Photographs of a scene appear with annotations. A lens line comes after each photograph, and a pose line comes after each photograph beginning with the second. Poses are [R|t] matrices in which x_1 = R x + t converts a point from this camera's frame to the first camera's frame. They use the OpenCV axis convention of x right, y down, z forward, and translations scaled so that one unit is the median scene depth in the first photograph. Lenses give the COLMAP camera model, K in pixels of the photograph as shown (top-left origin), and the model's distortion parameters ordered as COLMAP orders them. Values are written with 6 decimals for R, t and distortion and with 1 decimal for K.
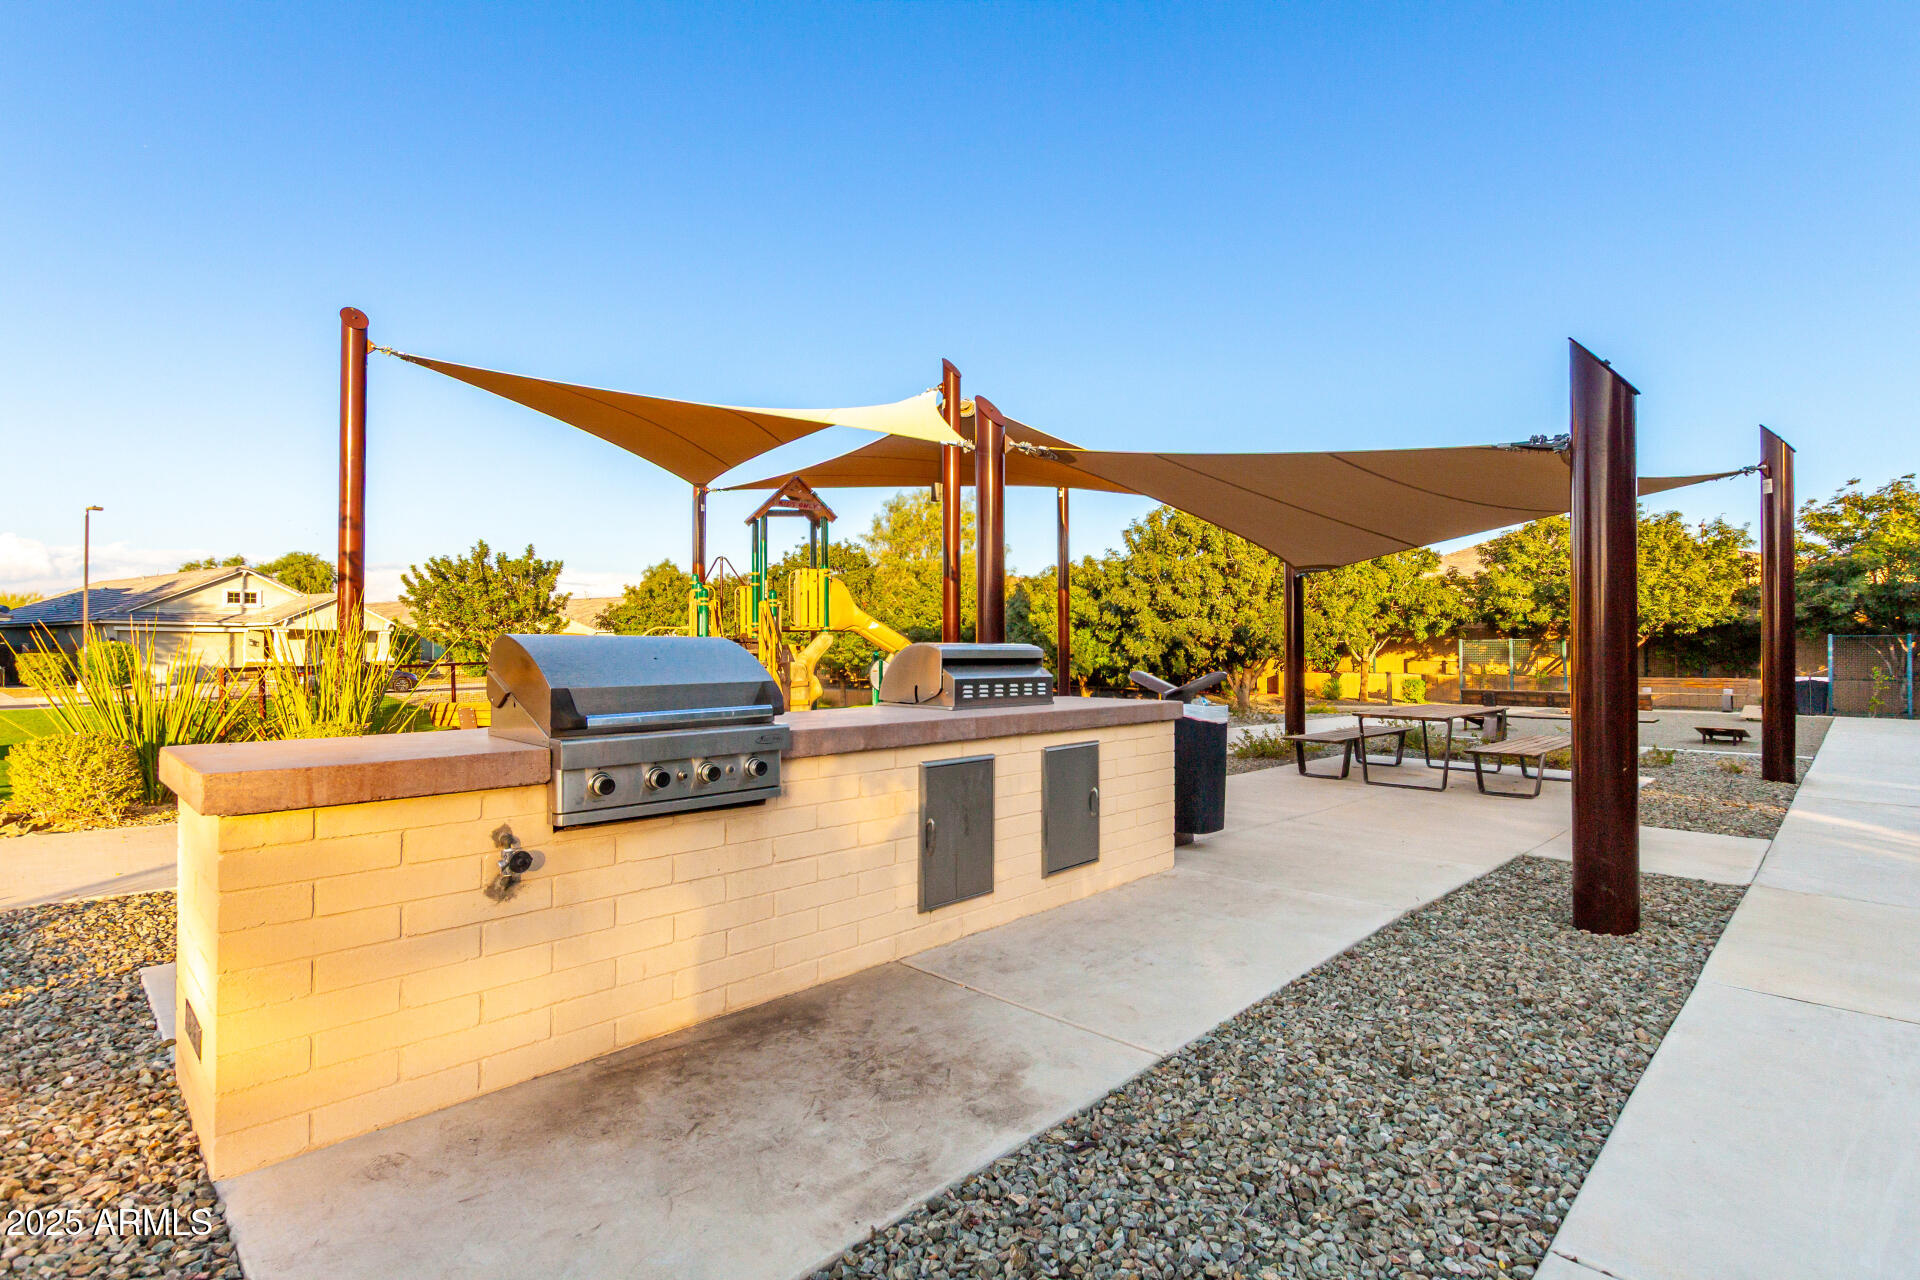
lens RADIAL K [[913.3, 0, 955.5], [0, 913.3, 643.5], [0, 0, 1]] dist [0.012447, -0.001993]
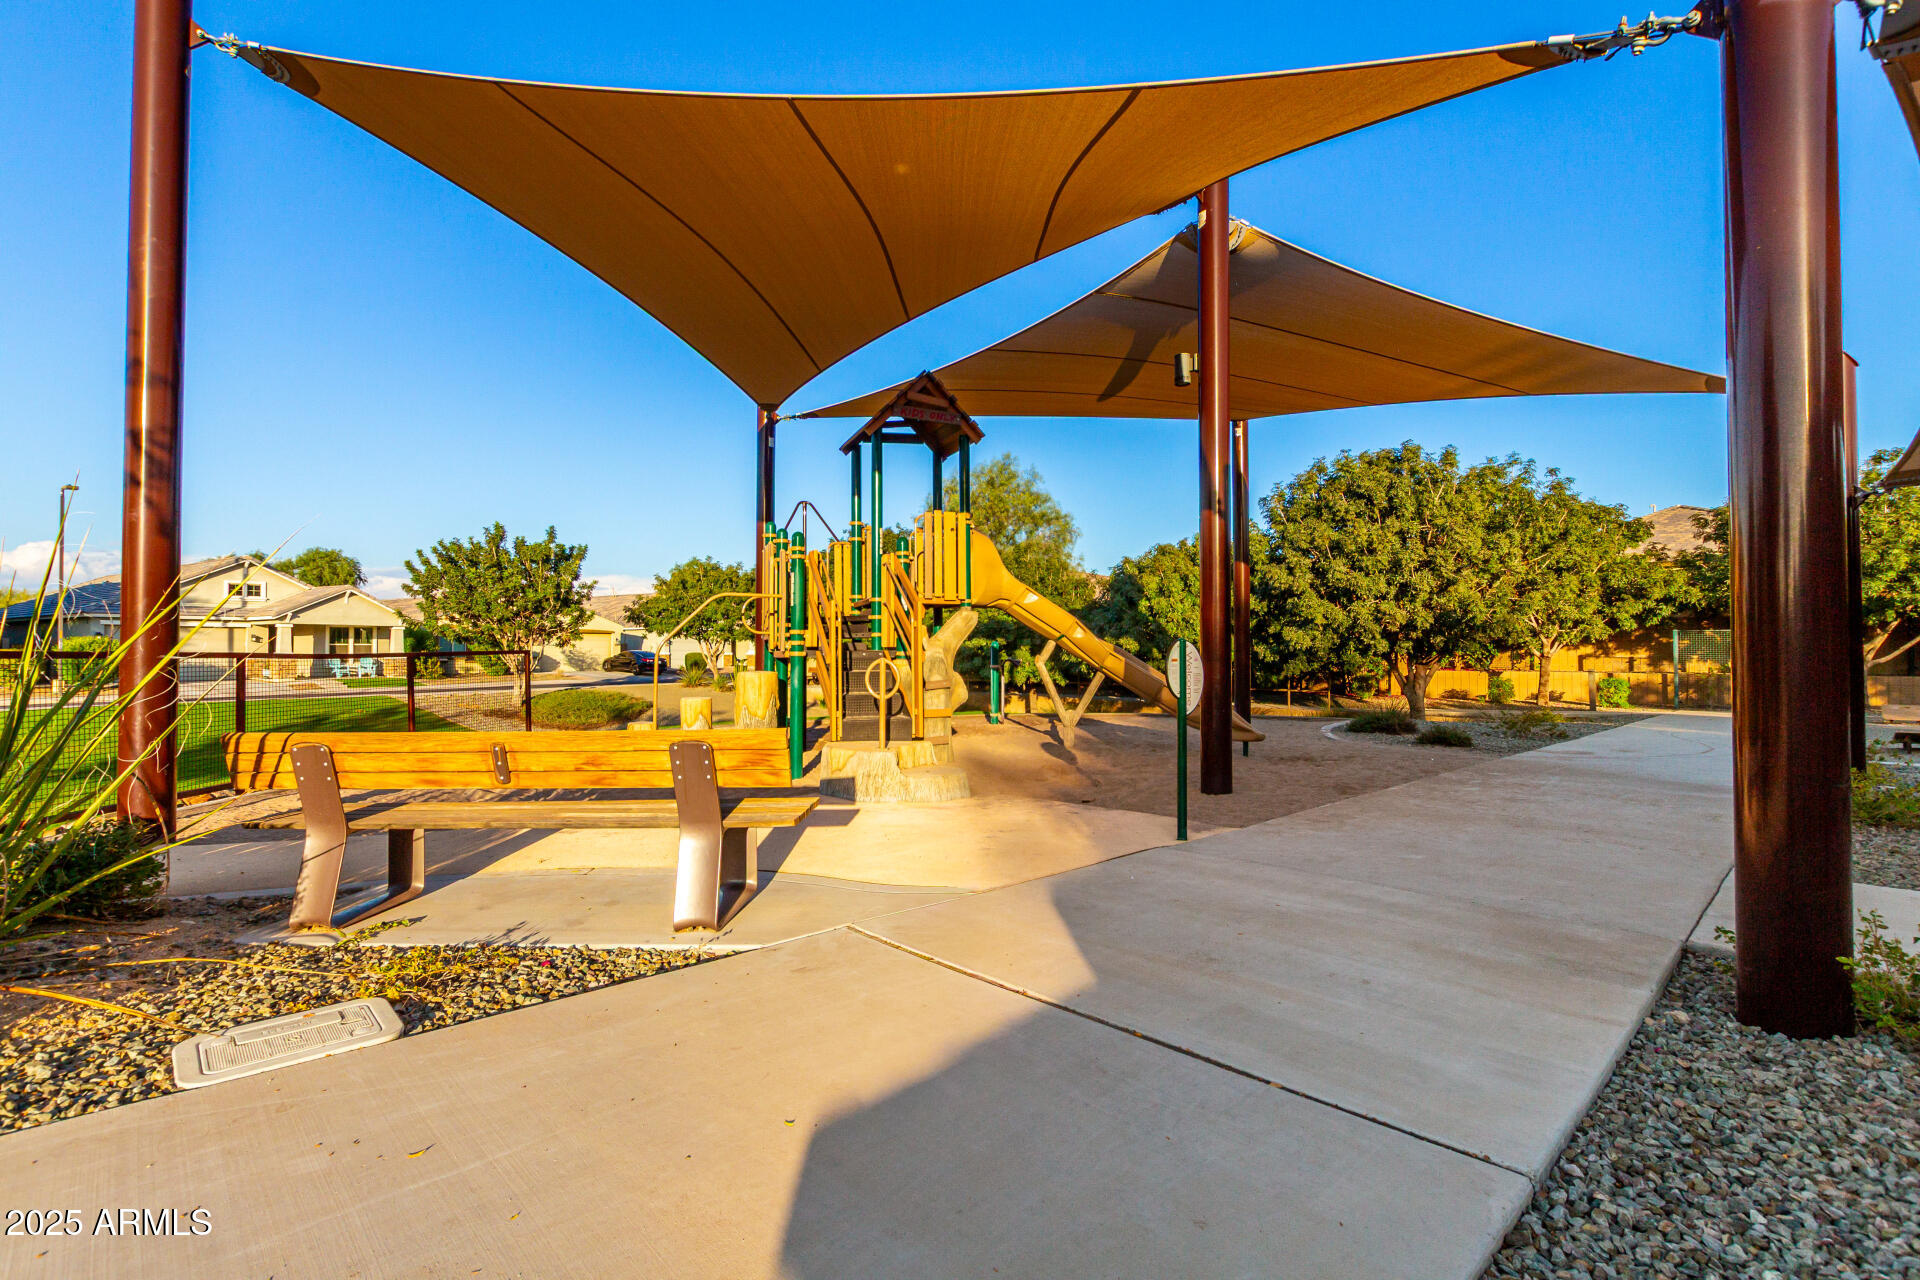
lens RADIAL K [[913.3, 0, 967.0], [0, 913.3, 637.7], [0, 0, 1]] dist [0.012447, -0.001993]
pose [[0.999872, -0.000274, -0.015969, -0.058950], [0.000179, 0.999982, -0.005993, 0.006206], [0.015970, 0.005990, 0.999855, 0.150009]]
